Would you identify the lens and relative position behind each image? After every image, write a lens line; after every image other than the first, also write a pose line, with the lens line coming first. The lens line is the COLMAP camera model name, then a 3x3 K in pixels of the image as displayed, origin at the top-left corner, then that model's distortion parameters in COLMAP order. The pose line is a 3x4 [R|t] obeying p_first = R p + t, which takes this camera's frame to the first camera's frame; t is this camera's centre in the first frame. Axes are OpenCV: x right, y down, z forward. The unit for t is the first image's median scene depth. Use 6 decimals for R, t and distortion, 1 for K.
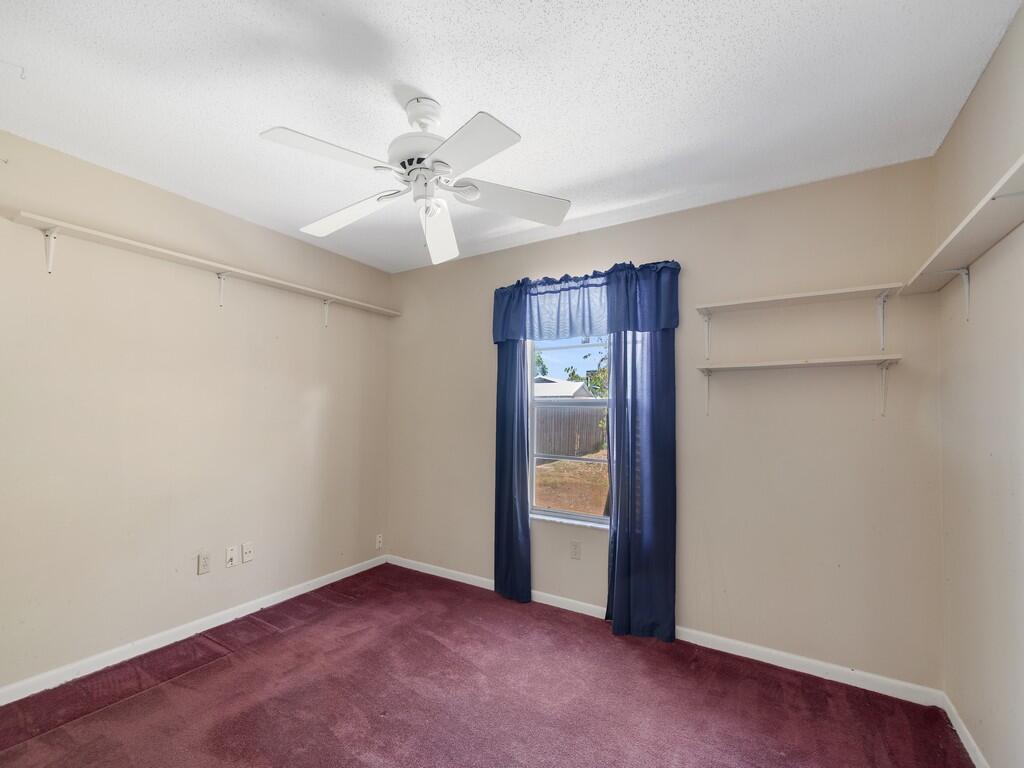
lens RADIAL K [[444.5, 0, 483.8], [0, 444.5, 396.3], [0, 0, 1]] dist [0.008149, -0.011918]
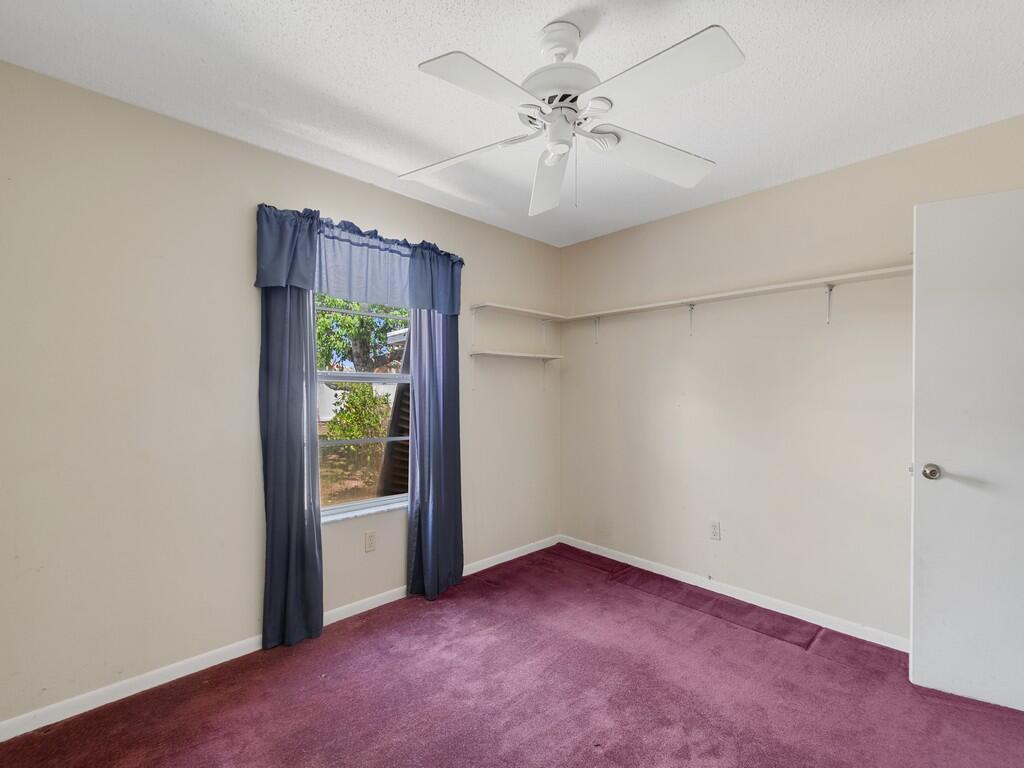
lens RADIAL K [[444.5, 0, 510.7], [0, 444.5, 389.9], [0, 0, 1]] dist [0.008149, -0.011918]
pose [[0.240907, -0.013065, 0.970460, -0.623127], [-0.037232, 0.999049, 0.022693, 0.008295], [-0.969834, -0.041599, 0.240191, 0.545858]]
